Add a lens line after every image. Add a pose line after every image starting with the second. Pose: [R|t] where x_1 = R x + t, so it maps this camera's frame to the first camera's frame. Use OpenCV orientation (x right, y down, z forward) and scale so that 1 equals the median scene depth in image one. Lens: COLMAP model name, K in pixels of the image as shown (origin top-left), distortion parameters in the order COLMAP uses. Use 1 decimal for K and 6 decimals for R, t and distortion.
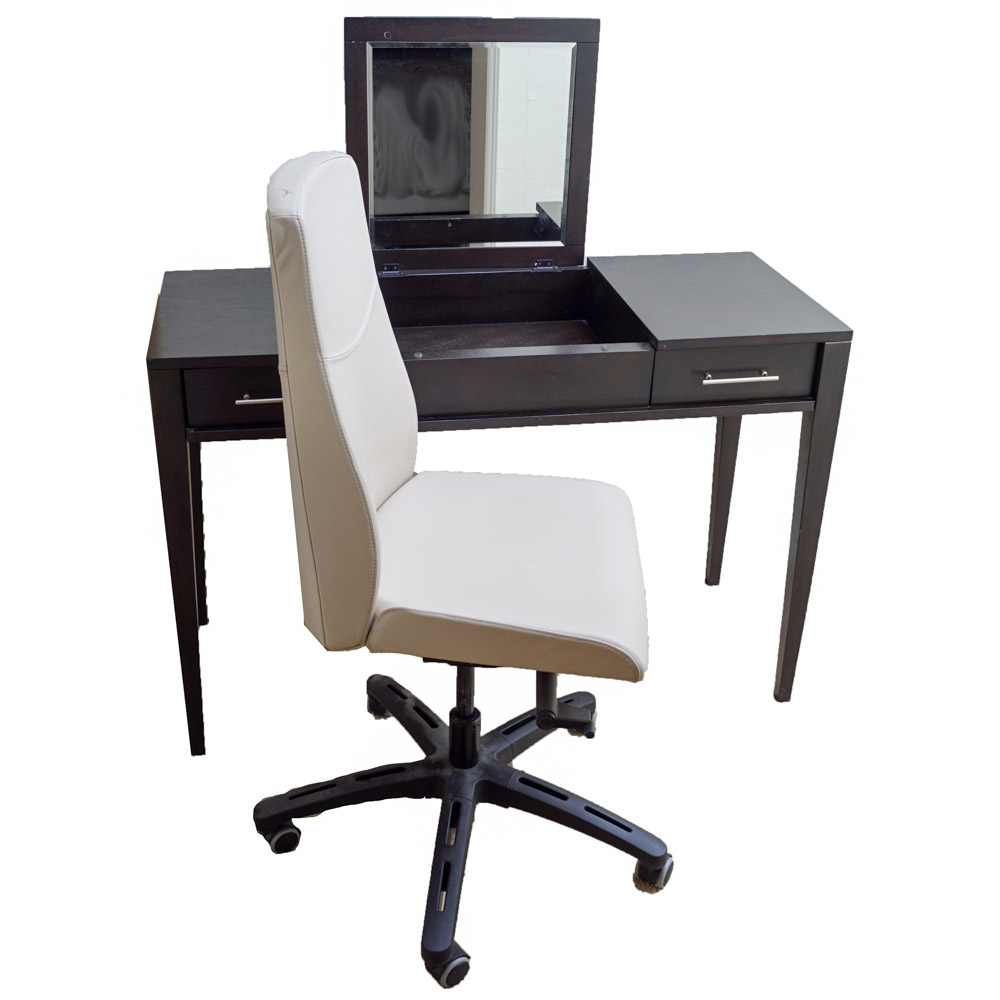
lens RADIAL K [[1149.5, 0, 482.8], [0, 1149.5, 517.1], [0, 0, 1]] dist [-0.089553, 0.016011]
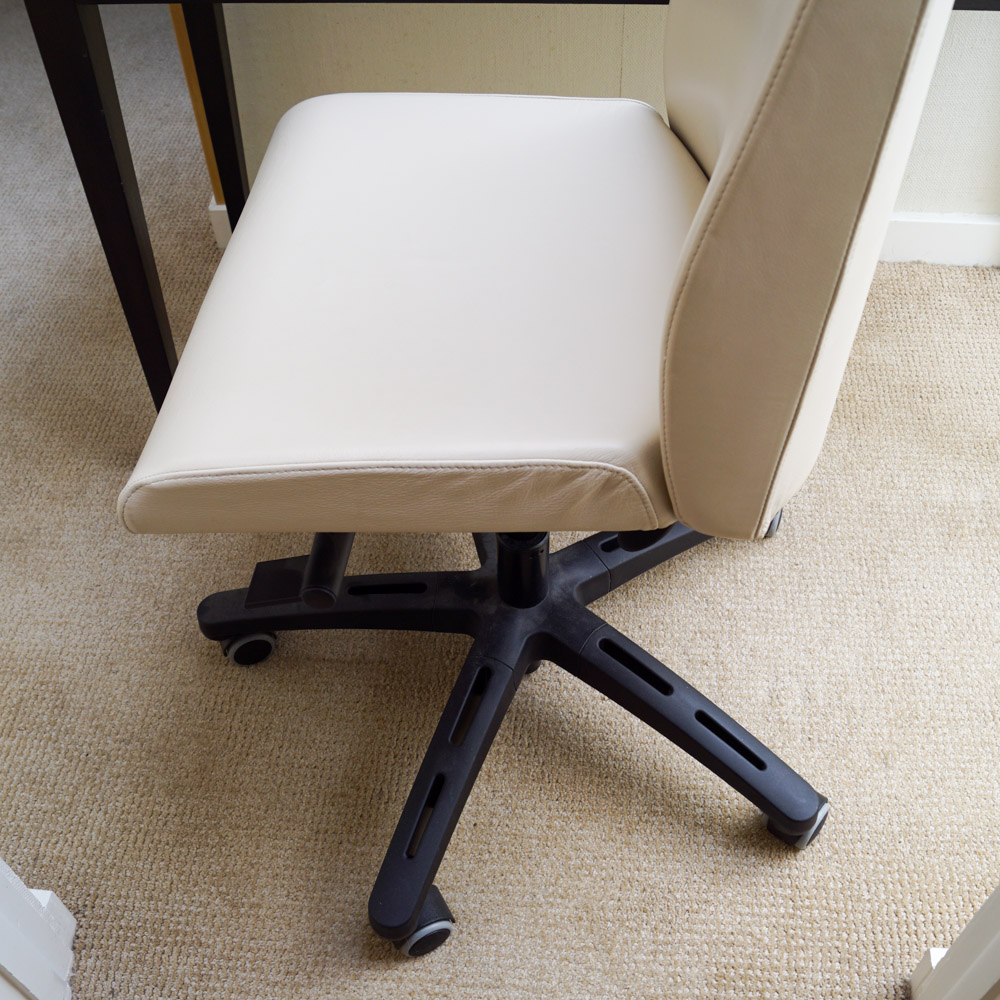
lens RADIAL K [[1185.9, 0, 487.9], [0, 1185.9, 504.1], [0, 0, 1]] dist [-0.086436, 0.020181]
pose [[0.959219, 0.170639, -0.225346, 0.103276], [-0.076342, 0.923991, 0.374716, -0.068470], [0.272159, -0.342232, 0.899337, 0.445156]]
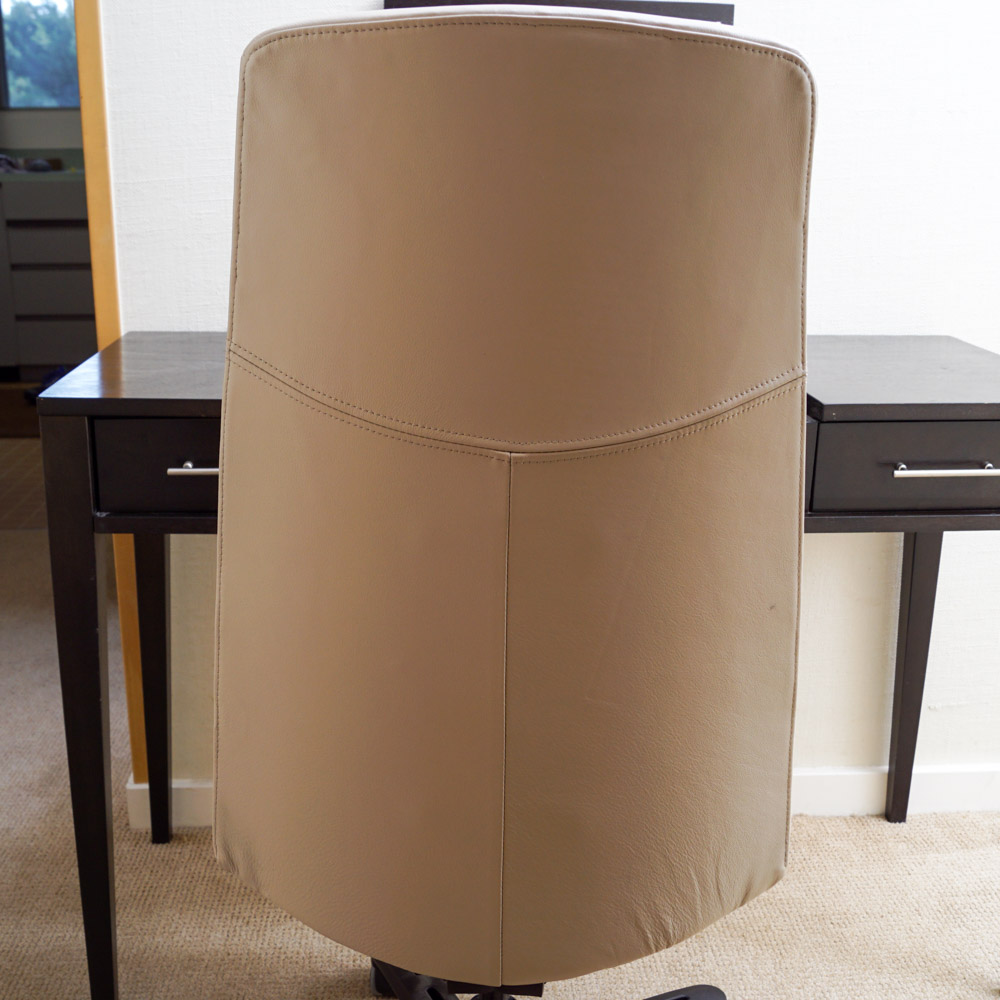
lens RADIAL K [[1236.9, 0, 484.2], [0, 1236.9, 499.0], [0, 0, 1]] dist [-0.077765, 0.004497]
pose [[0.989643, 0.025494, -0.141269, 0.062237], [-0.055707, 0.975185, -0.214266, 0.050829], [0.132302, 0.219917, 0.966506, 0.328355]]
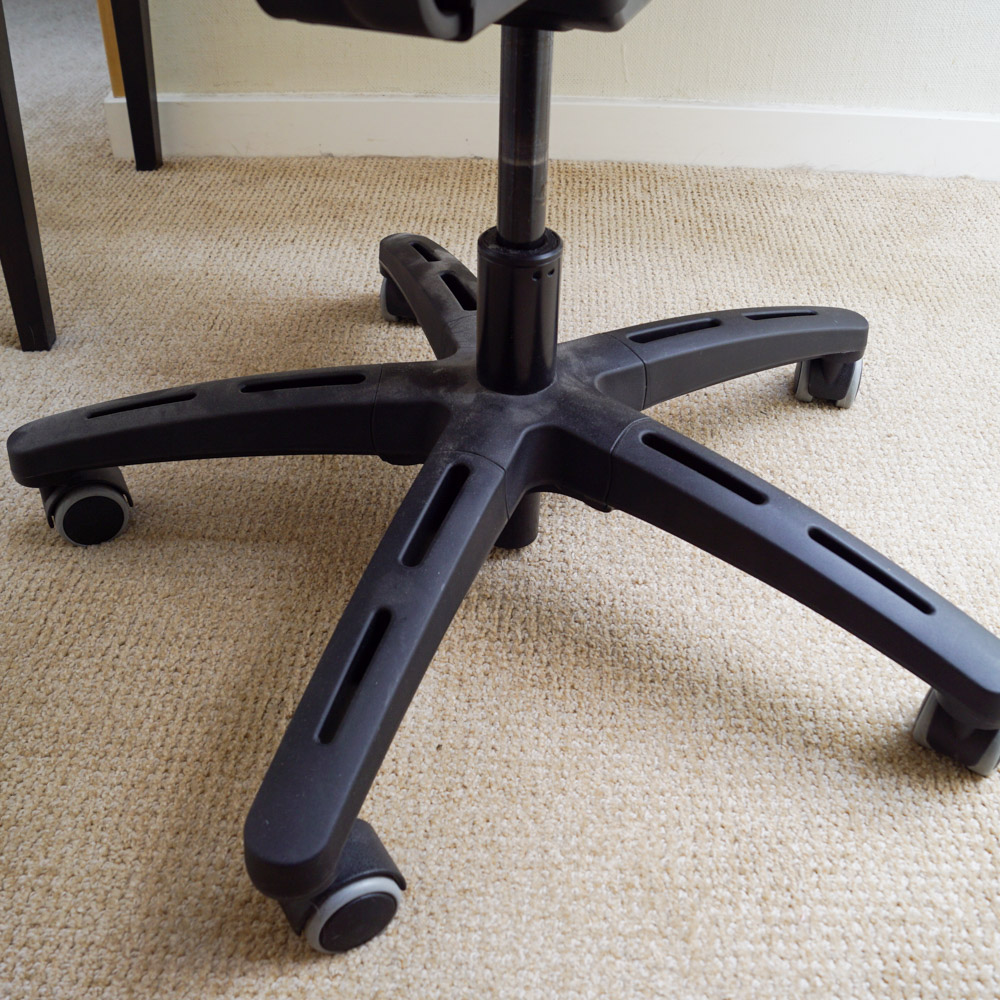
lens RADIAL K [[1149.5, 0, 482.8], [0, 1149.5, 517.1], [0, 0, 1]] dist [-0.089553, 0.016011]
pose [[0.970159, 0.134260, -0.201904, 0.060101], [-0.098190, 0.978912, 0.179135, 0.192716], [0.221697, -0.153965, 0.962884, 0.619362]]
